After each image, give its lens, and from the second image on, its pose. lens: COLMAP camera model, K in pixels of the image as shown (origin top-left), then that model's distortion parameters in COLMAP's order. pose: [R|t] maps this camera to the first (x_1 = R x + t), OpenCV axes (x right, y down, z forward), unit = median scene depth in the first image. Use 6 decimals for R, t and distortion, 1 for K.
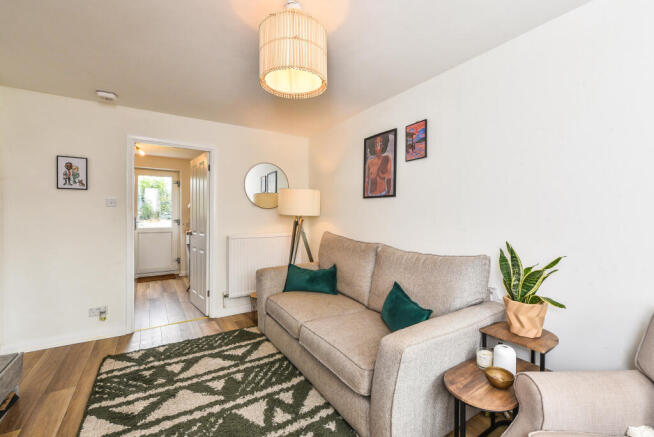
lens RADIAL K [[268.1, 0, 326.9], [0, 268.1, 213.1], [0, 0, 1]] dist [-0.000828, -0.000321]
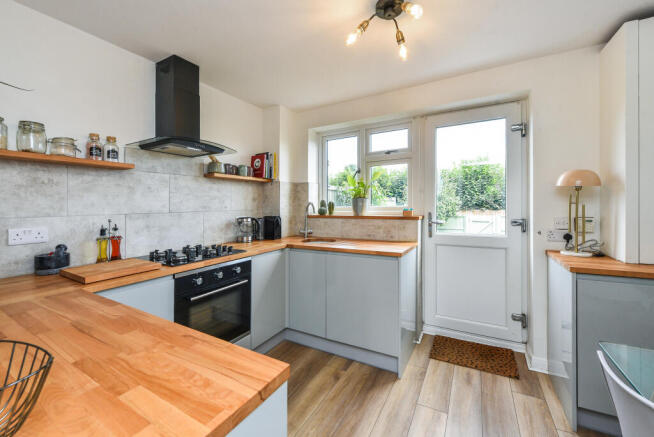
lens RADIAL K [[268.1, 0, 326.9], [0, 268.1, 213.1], [0, 0, 1]] dist [-0.000828, -0.000321]
pose [[0.455623, -0.004044, -0.890164, -0.328502], [0.010649, 0.999943, 0.000907, 0.011299], [0.890109, -0.009892, 0.455640, 0.551204]]
